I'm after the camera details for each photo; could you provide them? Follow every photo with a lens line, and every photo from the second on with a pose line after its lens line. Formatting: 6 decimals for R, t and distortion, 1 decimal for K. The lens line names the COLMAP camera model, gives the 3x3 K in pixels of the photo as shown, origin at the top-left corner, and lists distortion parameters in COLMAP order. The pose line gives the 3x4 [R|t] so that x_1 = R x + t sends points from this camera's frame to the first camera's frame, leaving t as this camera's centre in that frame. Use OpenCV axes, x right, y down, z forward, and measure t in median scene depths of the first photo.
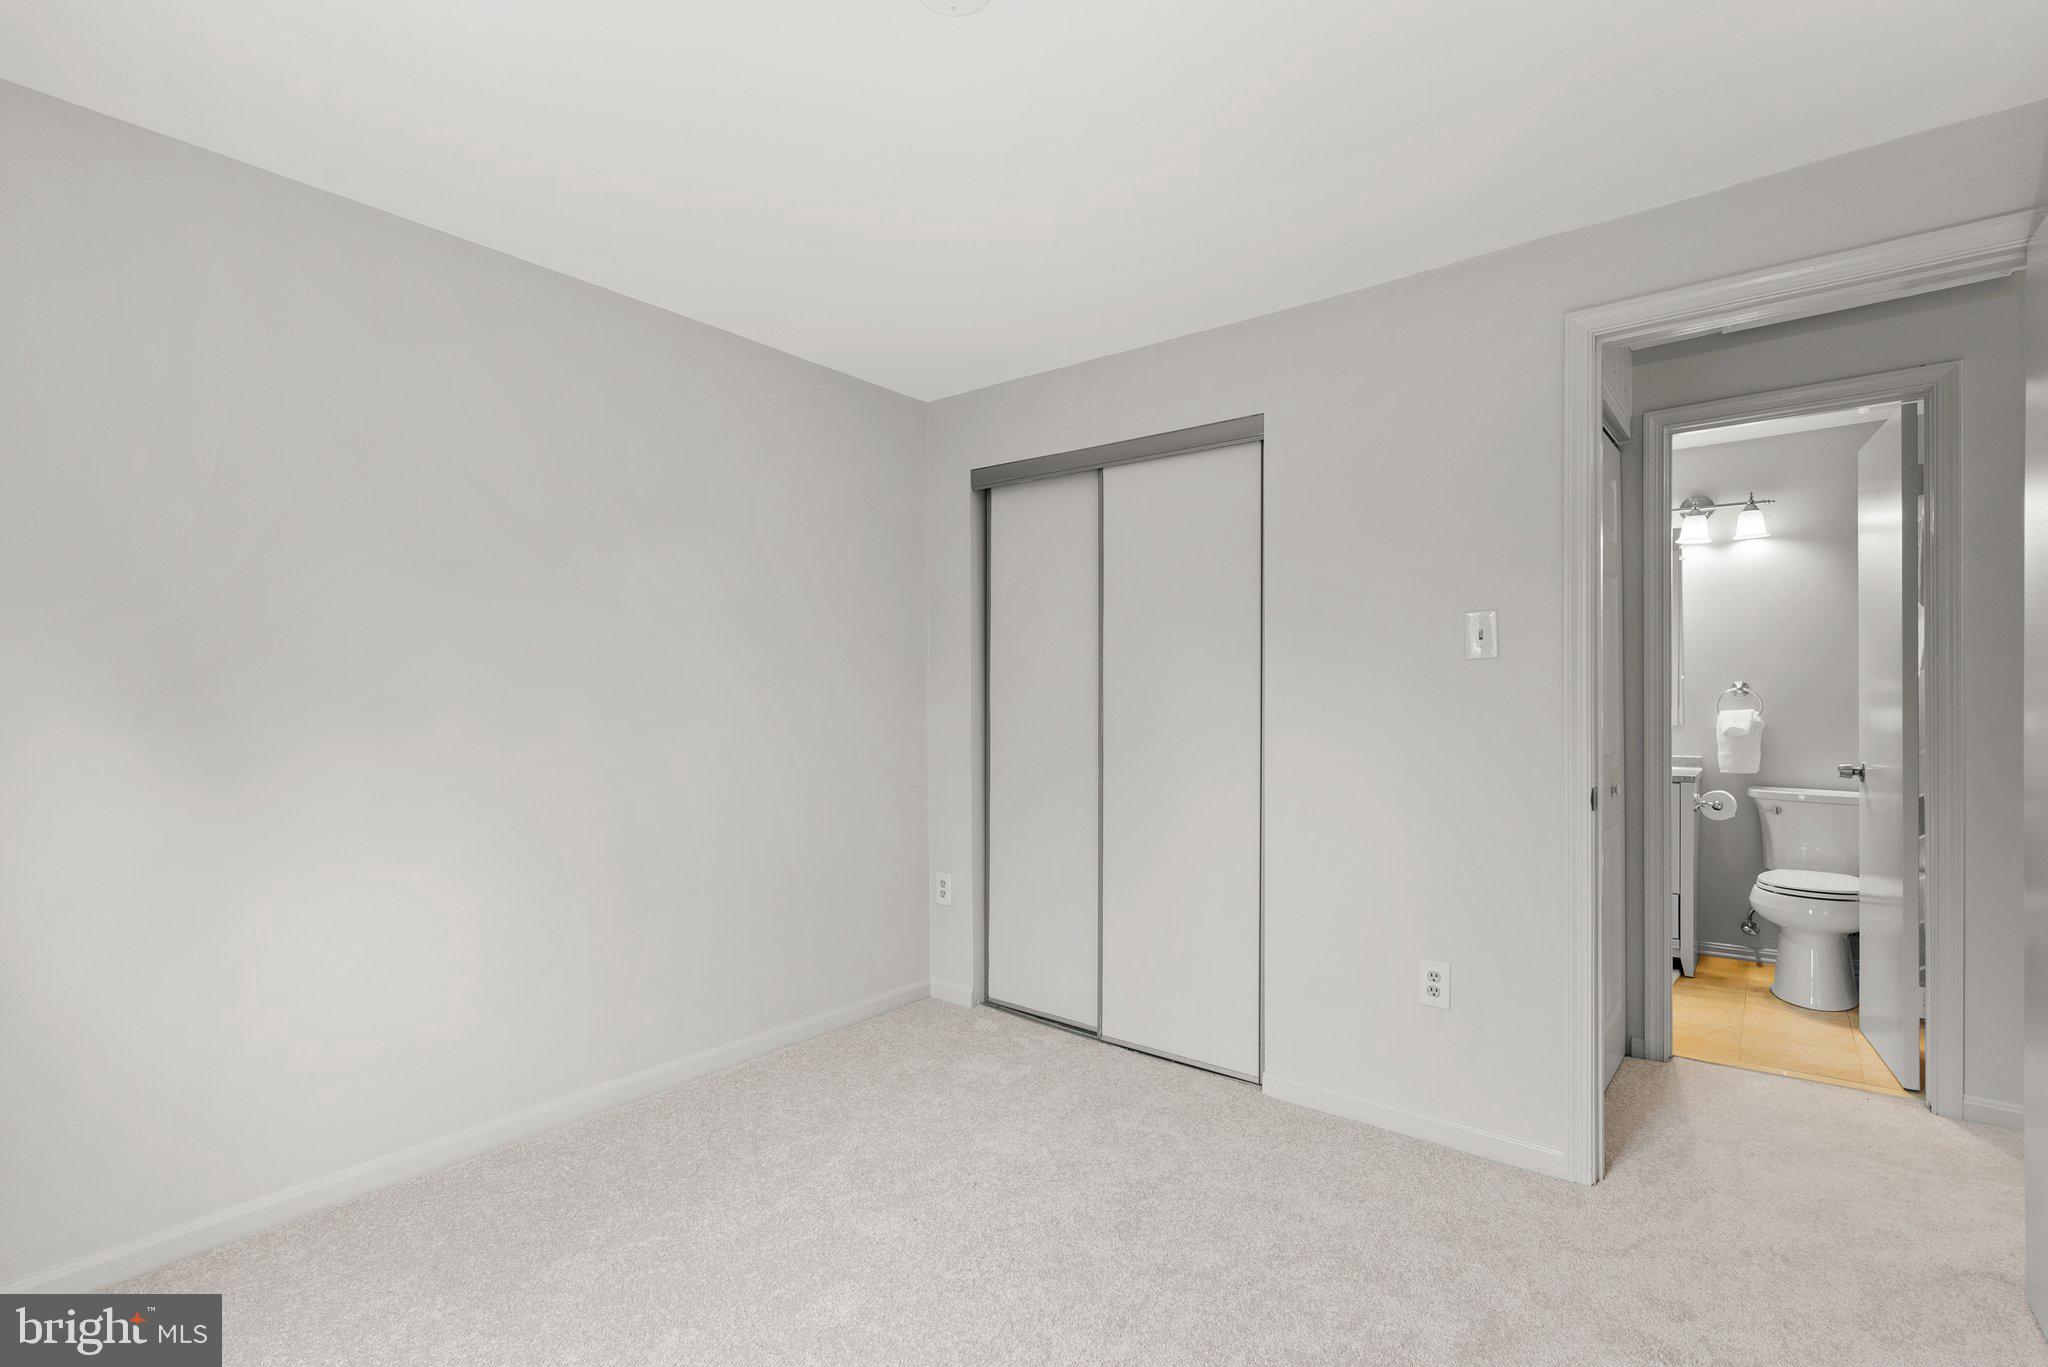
lens RADIAL K [[941.9, 0, 1018.7], [0, 941.9, 698.5], [0, 0, 1]] dist [-0.001440, 0.000355]
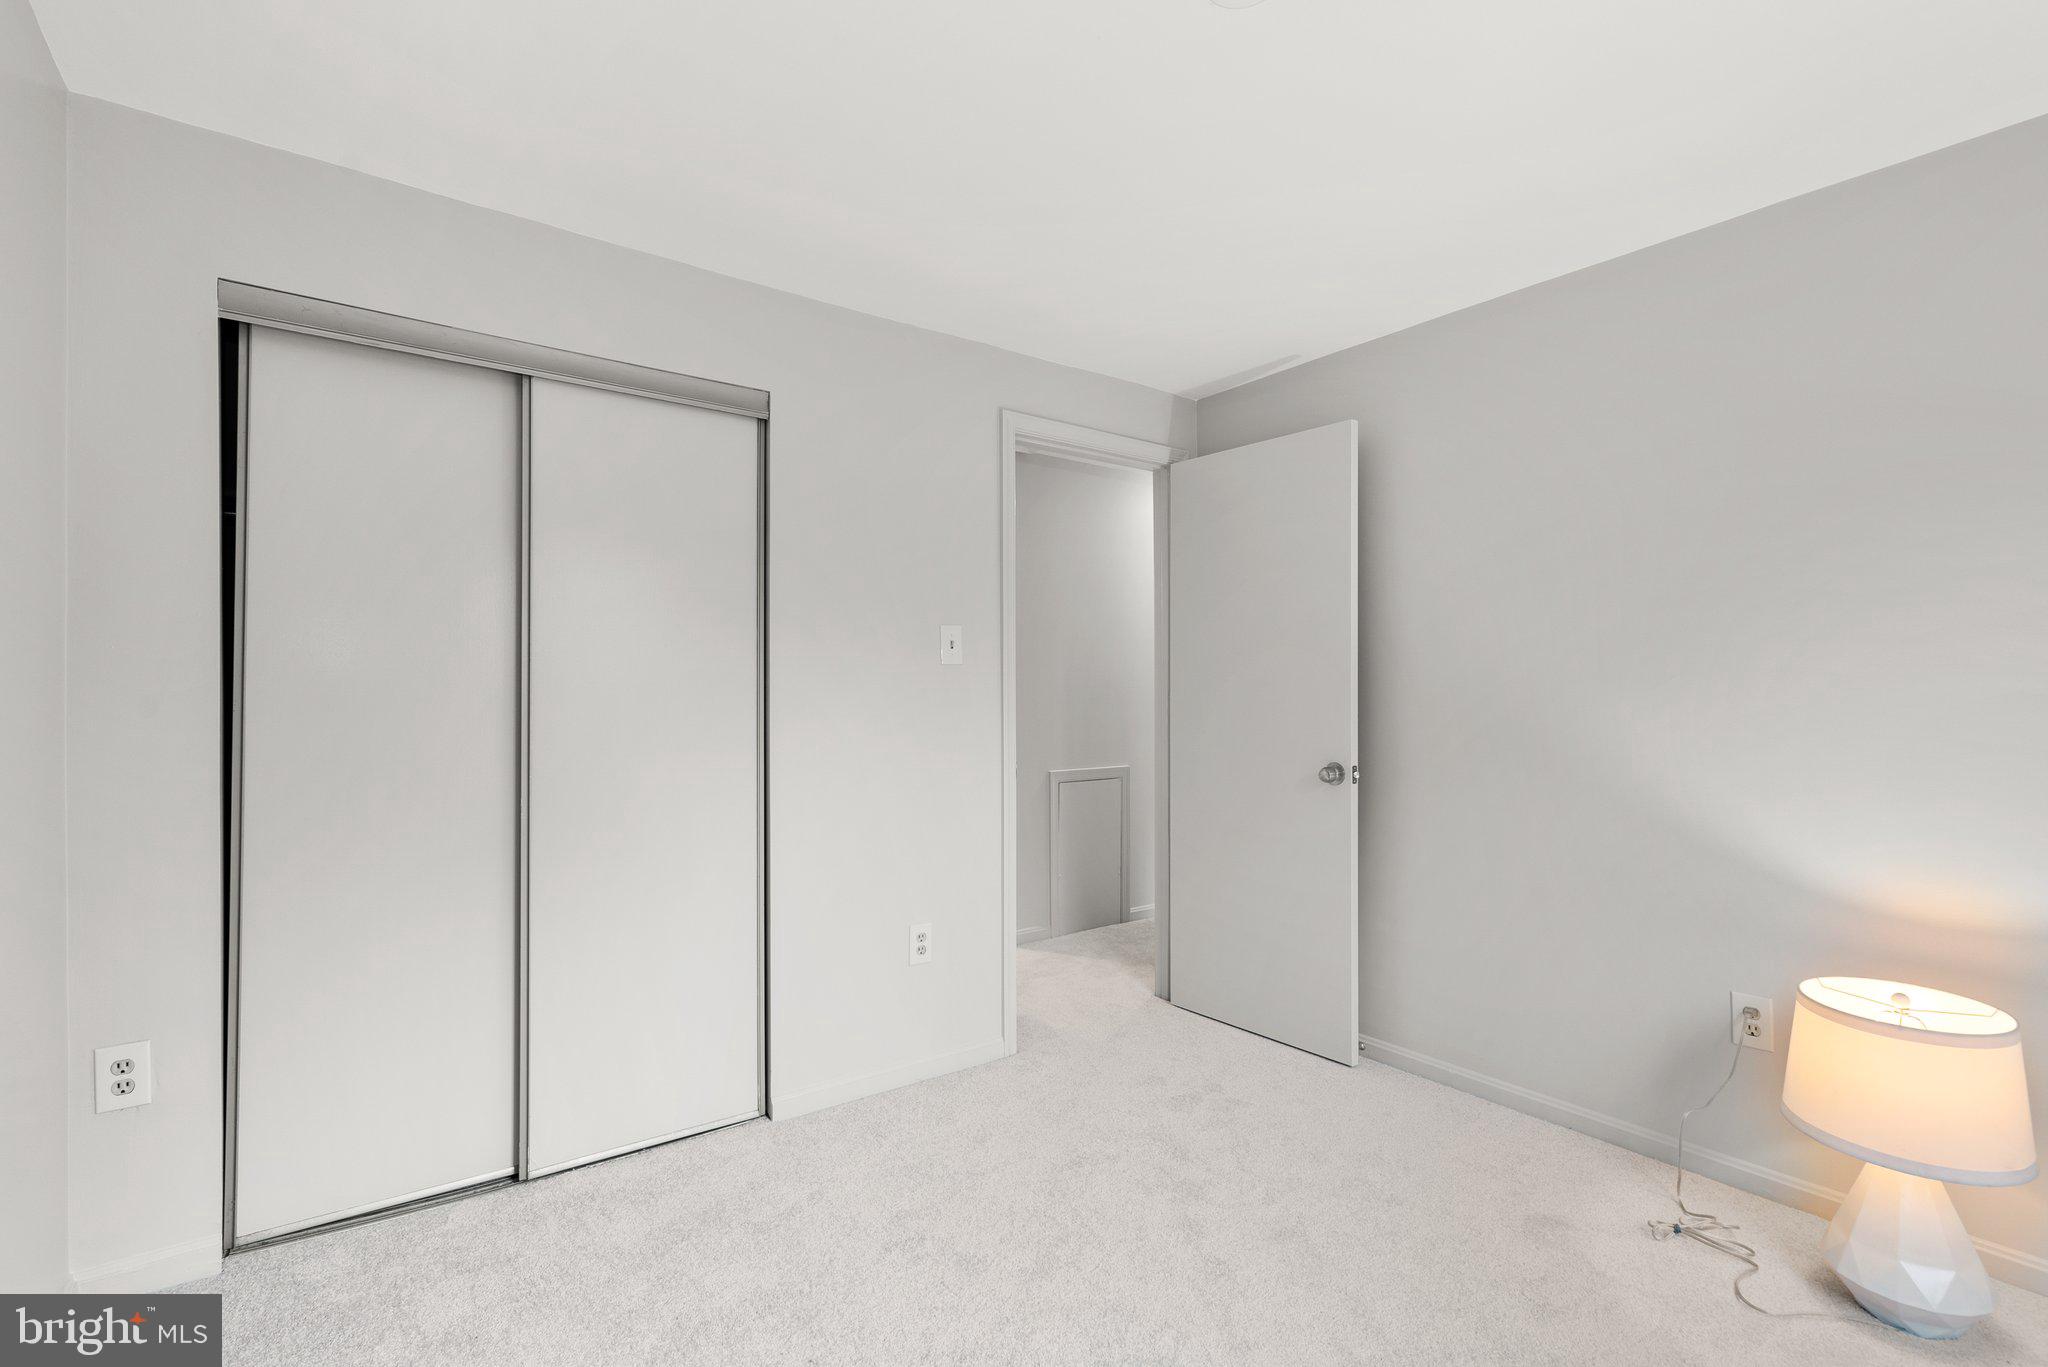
lens RADIAL K [[941.9, 0, 1025.0], [0, 941.9, 674.4], [0, 0, 1]] dist [-0.001440, 0.000355]
pose [[0.263467, 0.018435, 0.964492, -1.097782], [0.006893, 0.999756, -0.020991, -0.002829], [-0.964644, 0.012179, 0.263275, 0.971318]]
